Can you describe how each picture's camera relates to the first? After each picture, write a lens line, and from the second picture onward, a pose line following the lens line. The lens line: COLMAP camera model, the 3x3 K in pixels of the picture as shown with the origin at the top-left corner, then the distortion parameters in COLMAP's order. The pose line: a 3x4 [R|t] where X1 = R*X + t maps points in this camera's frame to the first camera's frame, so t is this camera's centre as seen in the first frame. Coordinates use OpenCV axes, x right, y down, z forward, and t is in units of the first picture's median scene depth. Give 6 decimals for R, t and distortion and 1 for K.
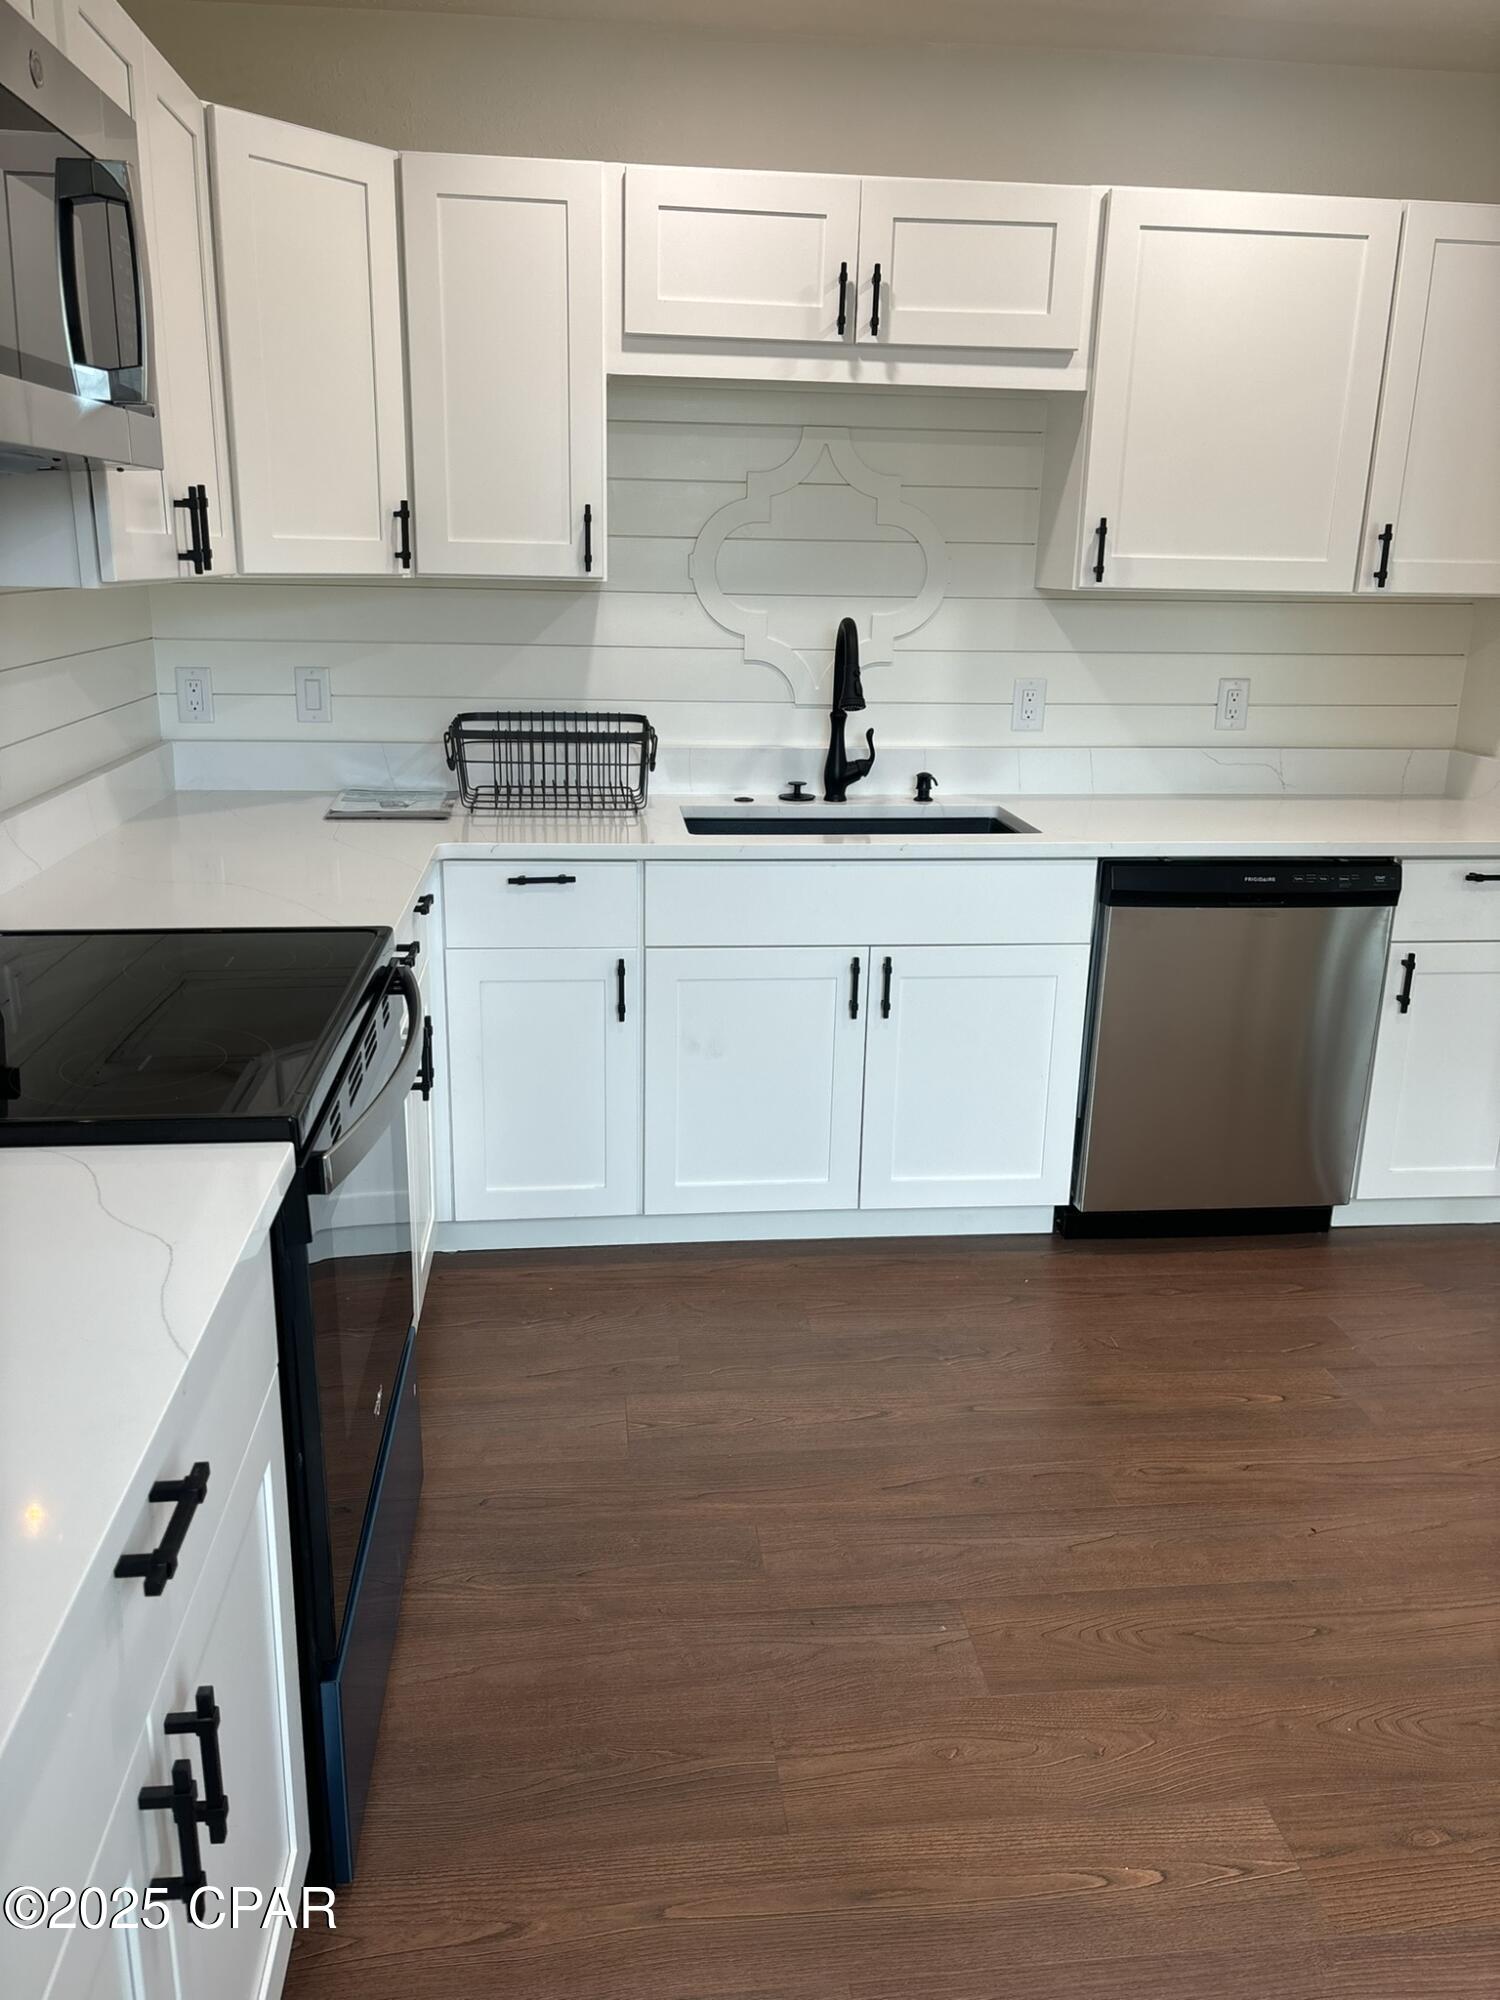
lens RADIAL K [[1508.3, 0, 744.1], [0, 1508.3, 993.0], [0, 0, 1]] dist [0.037557, -0.053694]
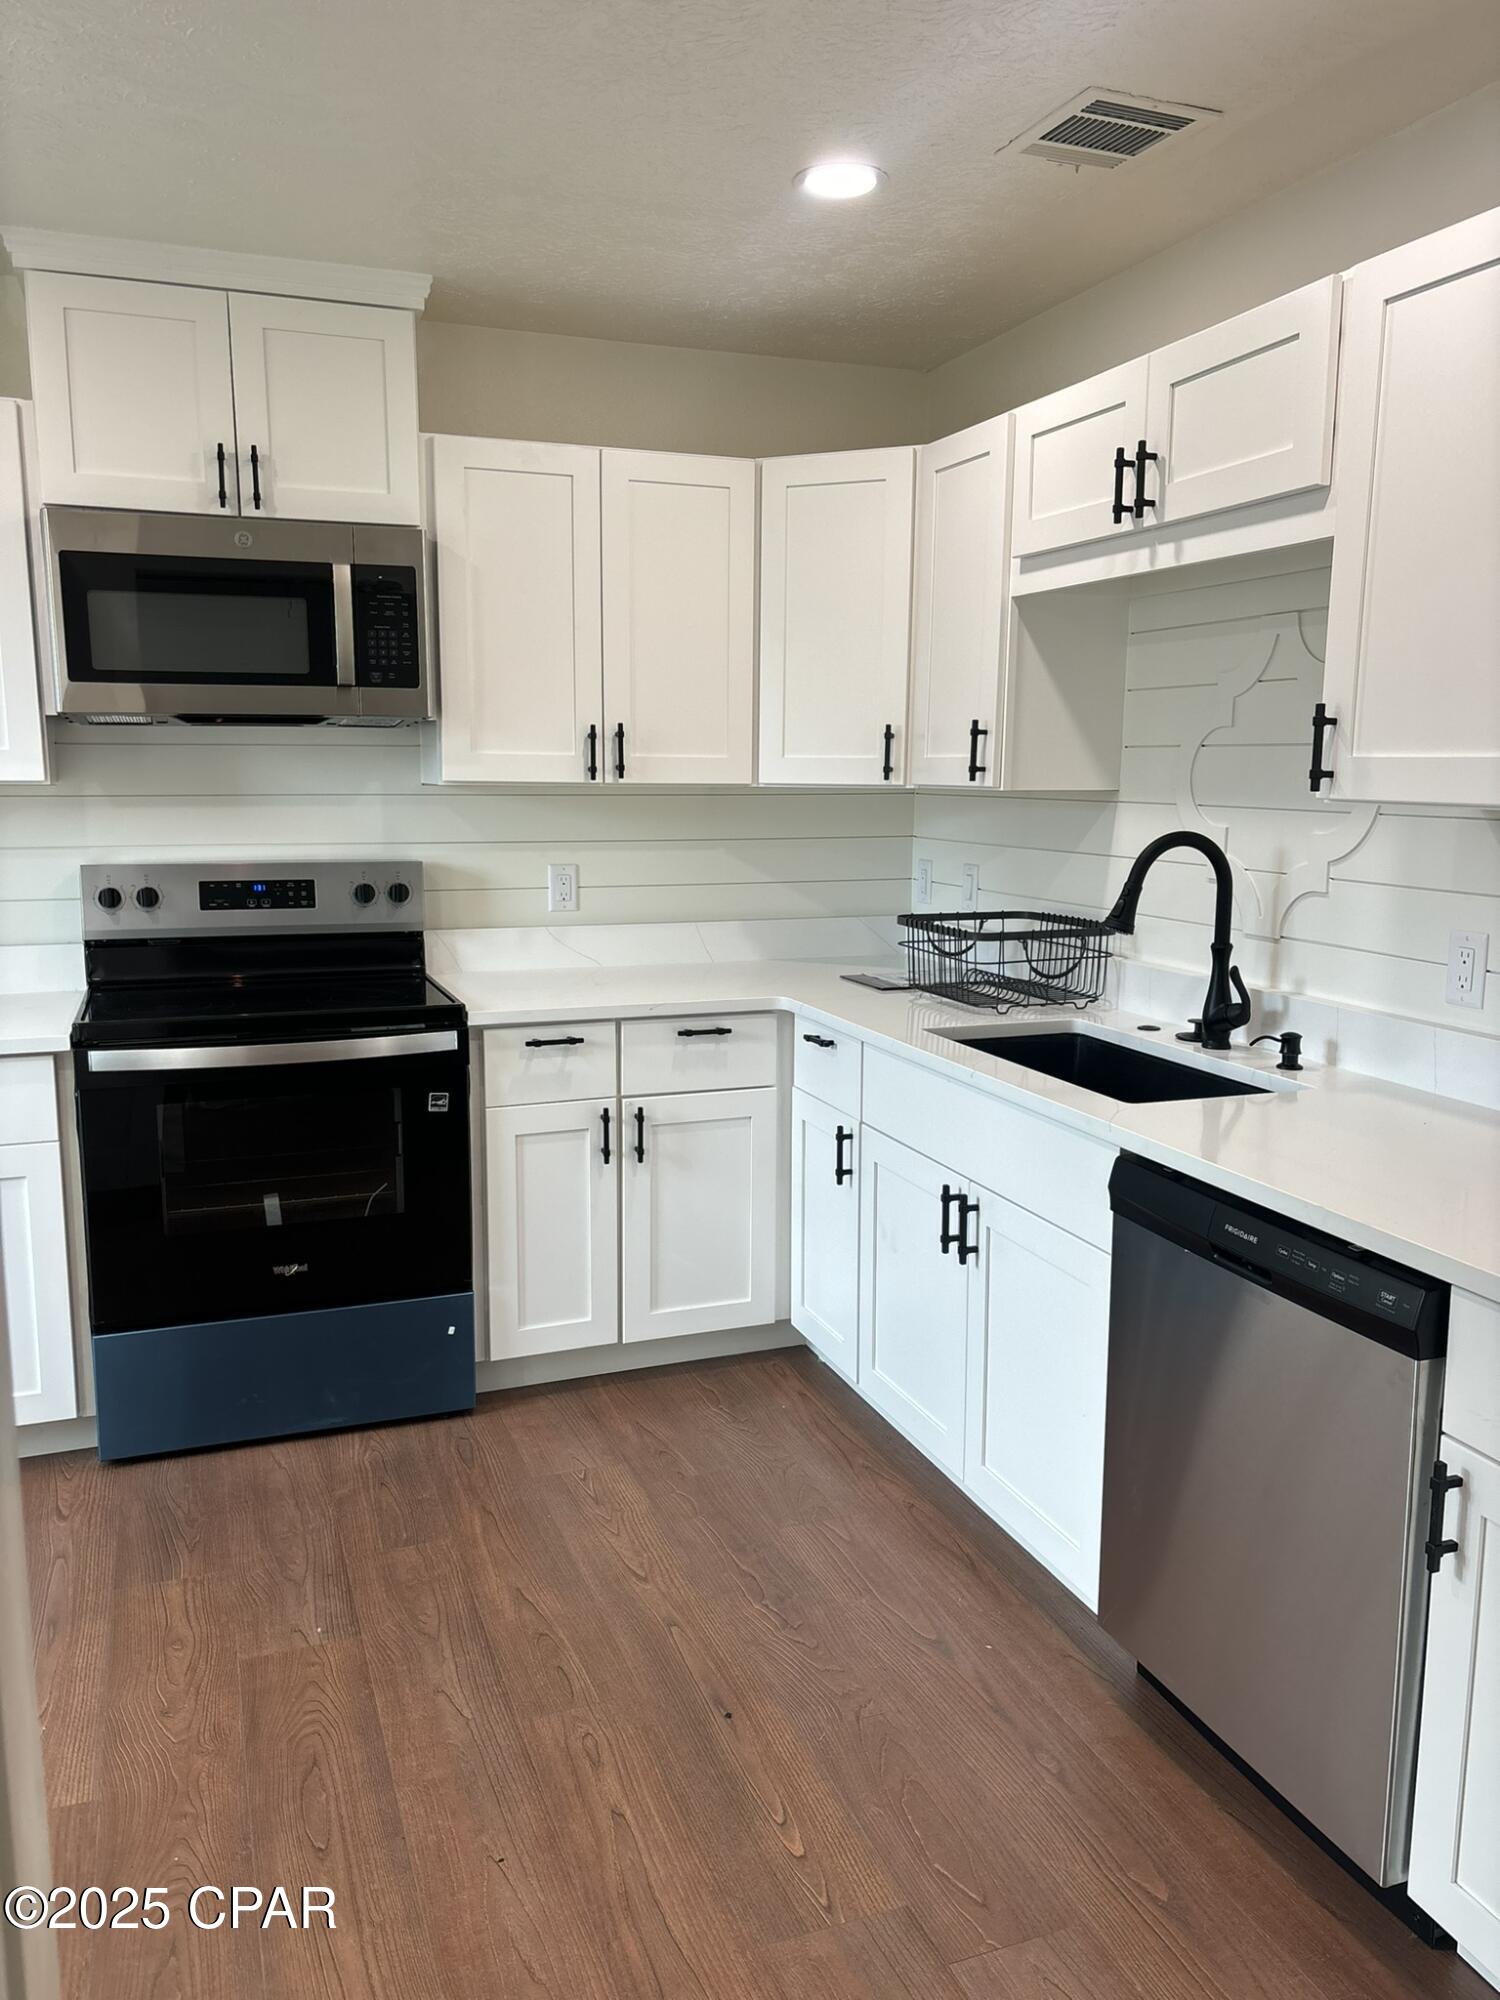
lens RADIAL K [[1531.9, 0, 750.0], [0, 1531.9, 1000.0], [0, 0, 1]] dist [0.034793, -0.004760]
pose [[0.241053, 0.131712, -0.961533, 1.034871], [-0.266632, 0.961612, 0.064879, -0.179390], [0.933167, 0.240736, 0.266918, 0.683935]]
